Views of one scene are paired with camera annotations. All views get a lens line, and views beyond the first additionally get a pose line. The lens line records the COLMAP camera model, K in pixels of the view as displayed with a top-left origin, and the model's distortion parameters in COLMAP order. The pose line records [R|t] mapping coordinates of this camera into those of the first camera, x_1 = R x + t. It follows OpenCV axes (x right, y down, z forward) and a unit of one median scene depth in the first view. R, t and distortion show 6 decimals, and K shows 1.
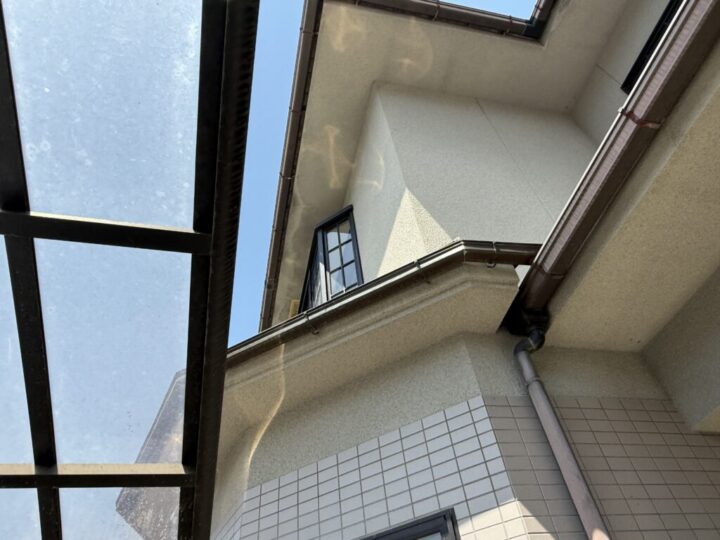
lens RADIAL K [[510.6, 0, 358.7], [0, 510.6, 259.2], [0, 0, 1]] dist [0.004969, 0.004992]
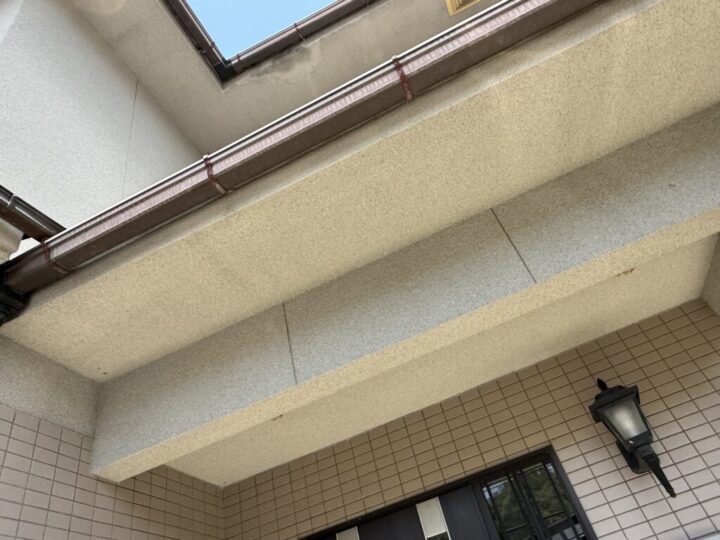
lens RADIAL K [[510.6, 0, 358.7], [0, 510.6, 259.2], [0, 0, 1]] dist [0.004969, 0.004992]
pose [[0.584747, 0.527746, 0.616081, 0.134694], [-0.488096, 0.835490, -0.252424, -0.009594], [-0.647945, -0.153103, 0.746141, 0.003639]]
